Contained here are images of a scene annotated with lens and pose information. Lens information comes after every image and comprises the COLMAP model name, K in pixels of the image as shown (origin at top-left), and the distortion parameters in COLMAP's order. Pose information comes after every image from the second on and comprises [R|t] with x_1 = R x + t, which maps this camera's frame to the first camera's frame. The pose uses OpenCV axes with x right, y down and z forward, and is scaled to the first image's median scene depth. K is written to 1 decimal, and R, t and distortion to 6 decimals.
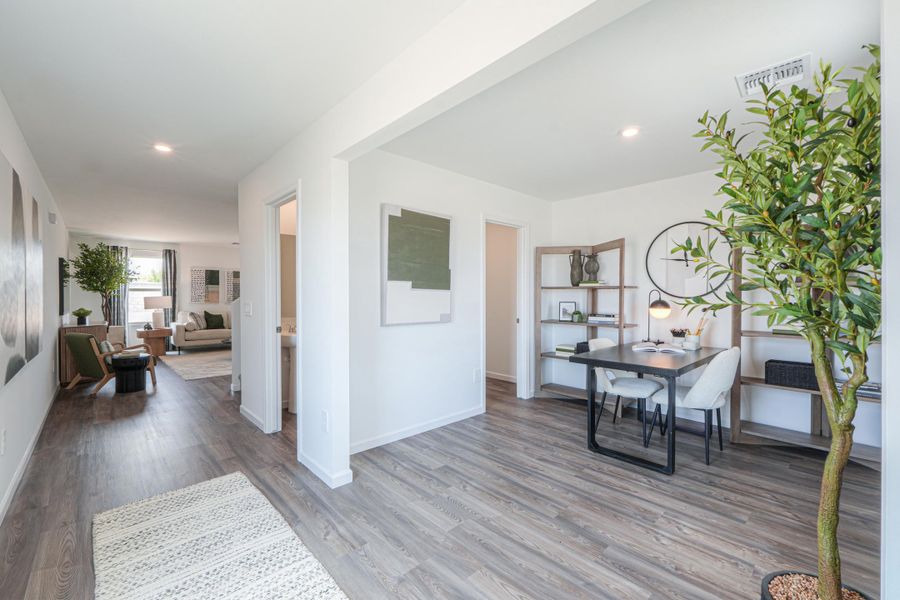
lens RADIAL K [[371.2, 0, 425.1], [0, 371.2, 296.8], [0, 0, 1]] dist [0.016690, 0.000058]
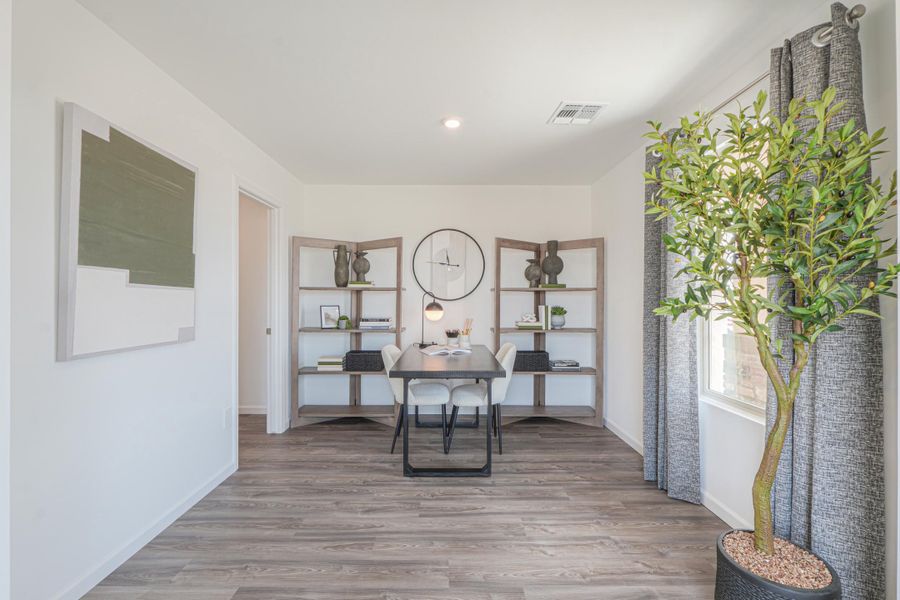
lens RADIAL K [[397.5, 0, 451.2], [0, 397.5, 296.7], [0, 0, 1]] dist [0.003257, 0.000417]
pose [[0.657546, 0.005307, 0.753396, -0.157468], [0.001722, 0.999962, -0.008547, 0.002437], [-0.753412, 0.006917, 0.657512, 0.268789]]
